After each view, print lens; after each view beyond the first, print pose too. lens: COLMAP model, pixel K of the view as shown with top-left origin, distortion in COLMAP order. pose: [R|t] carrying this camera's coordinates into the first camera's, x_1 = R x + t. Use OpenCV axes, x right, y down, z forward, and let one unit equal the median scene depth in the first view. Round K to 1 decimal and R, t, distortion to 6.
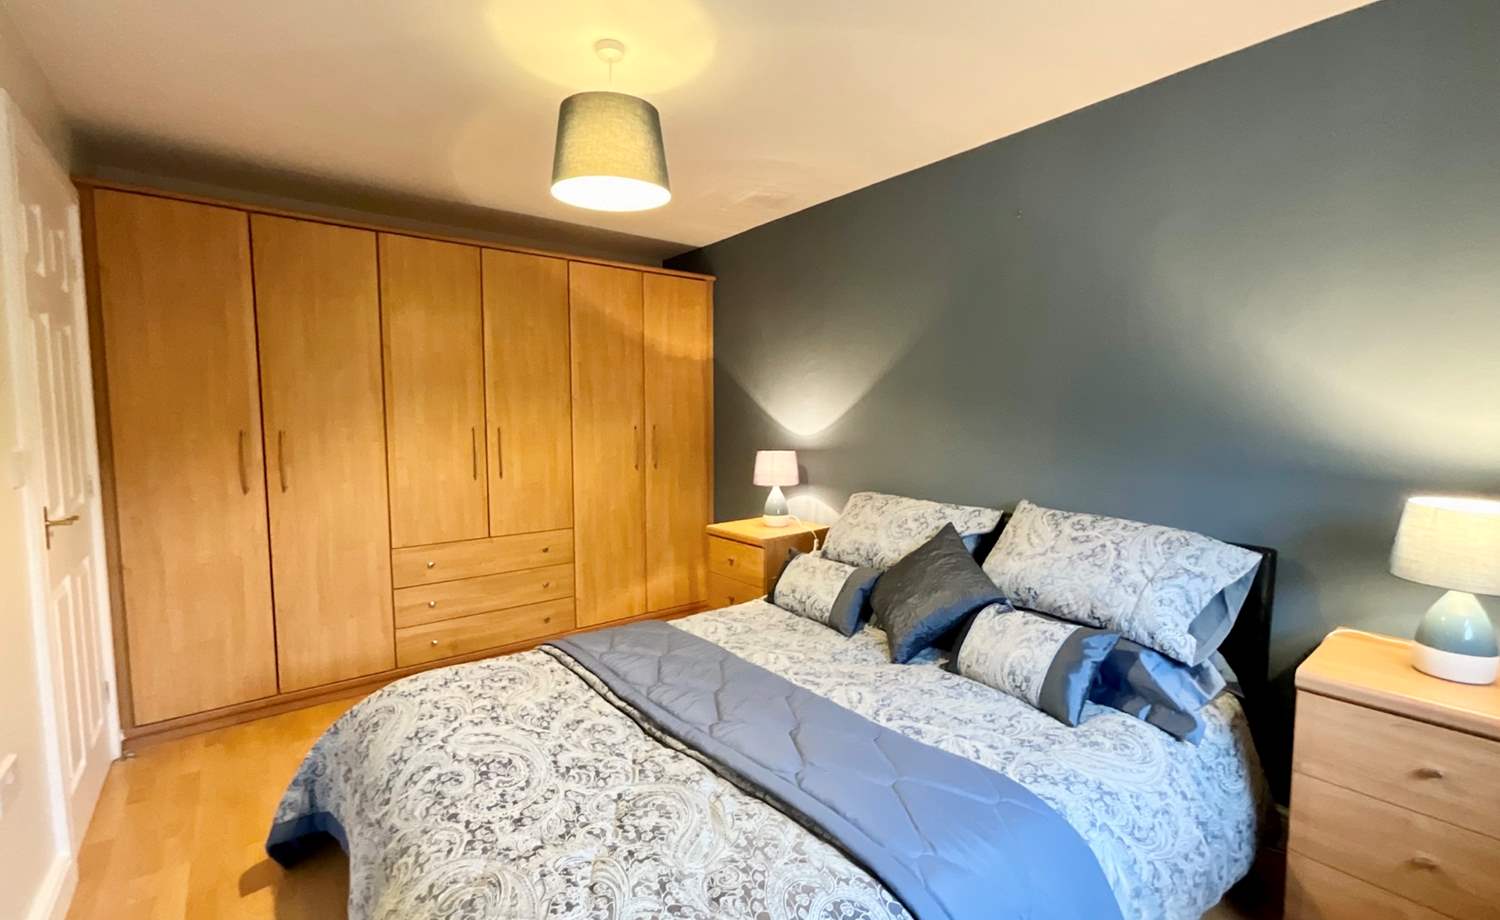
lens RADIAL K [[628.0, 0, 742.5], [0, 628.0, 453.8], [0, 0, 1]] dist [-0.001855, 0.000038]
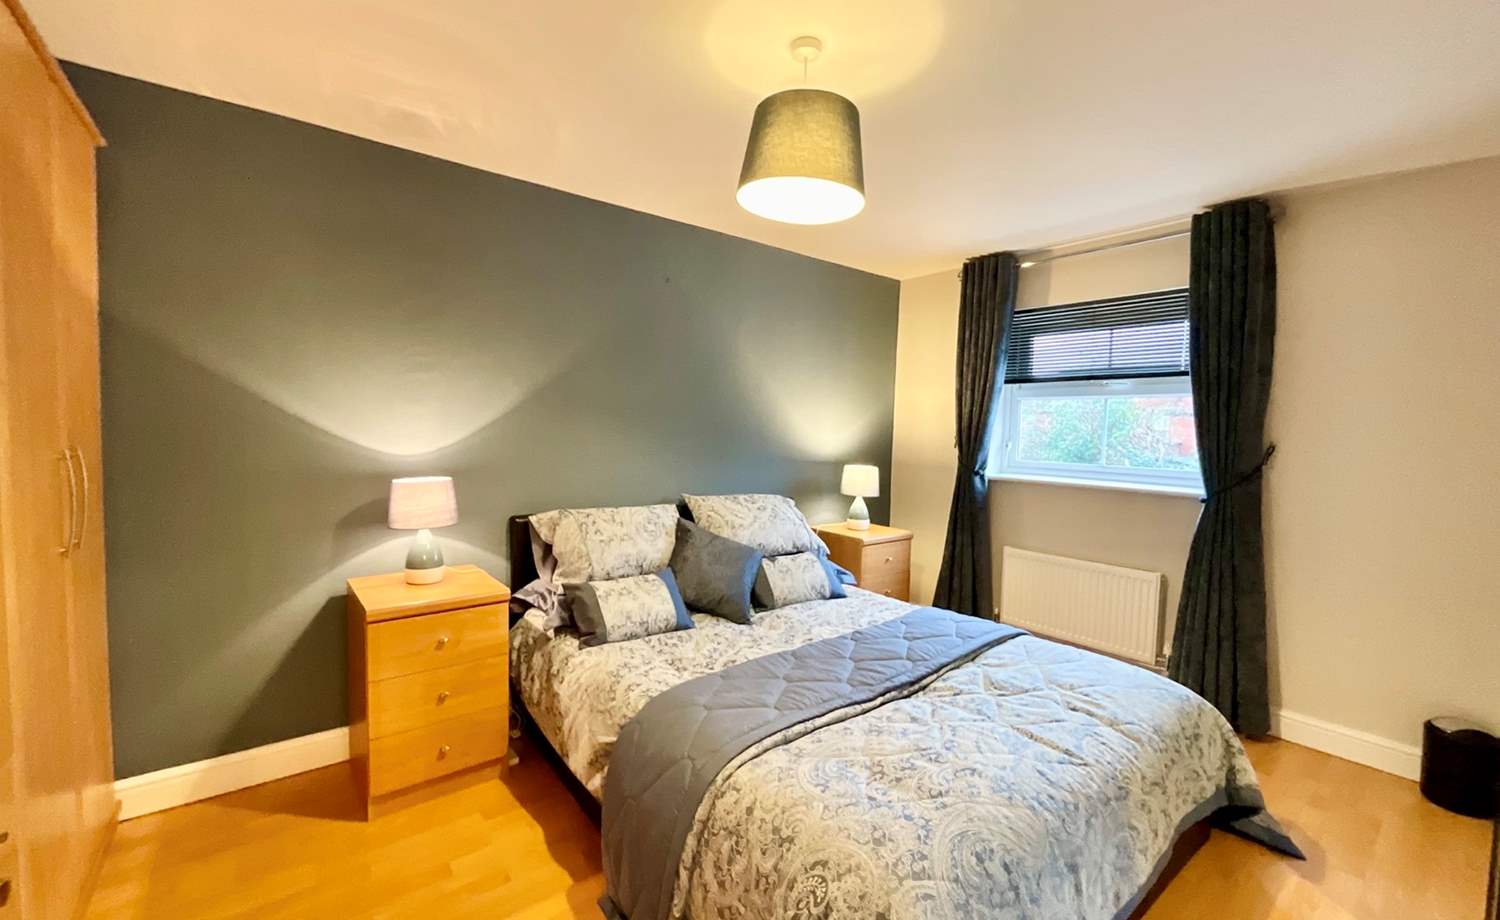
lens RADIAL K [[610.0, 0, 748.4], [0, 610.0, 461.2], [0, 0, 1]] dist [-0.000888, 0.000514]
pose [[-0.000633, -0.067342, 0.997730, -0.916657], [0.032473, 0.997202, 0.067327, -0.085109], [-0.999472, 0.032442, 0.001556, 0.882000]]
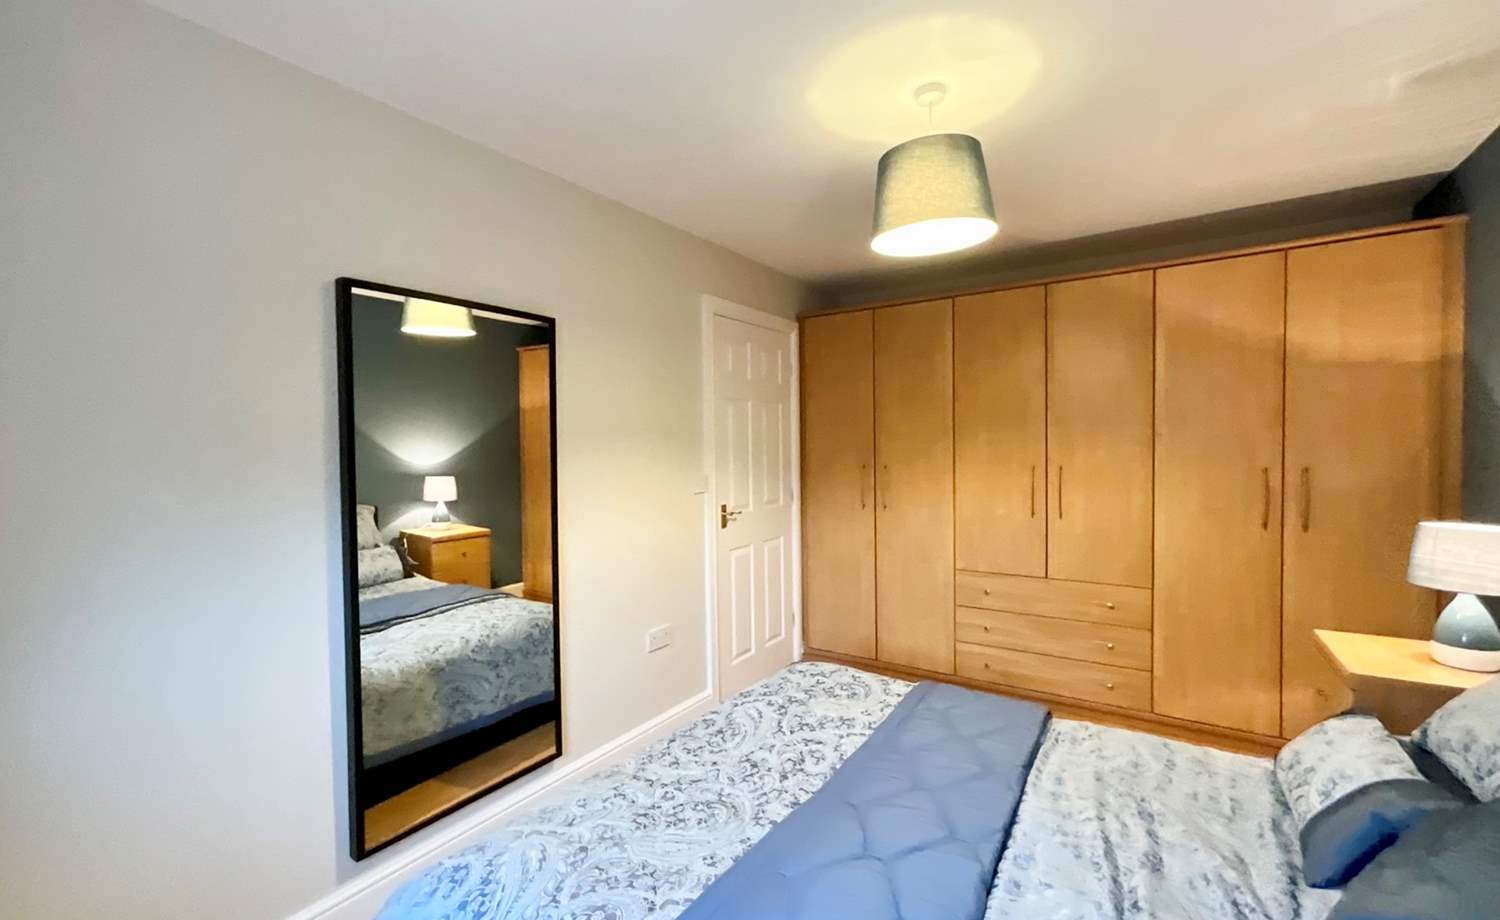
lens RADIAL K [[610.0, 0, 748.4], [0, 610.0, 461.2], [0, 0, 1]] dist [-0.000888, 0.000514]
pose [[0.327619, 0.022624, -0.944539, 0.481188], [-0.046775, 0.998876, 0.007701, -0.049138], [0.943651, 0.041658, 0.328309, 0.347397]]
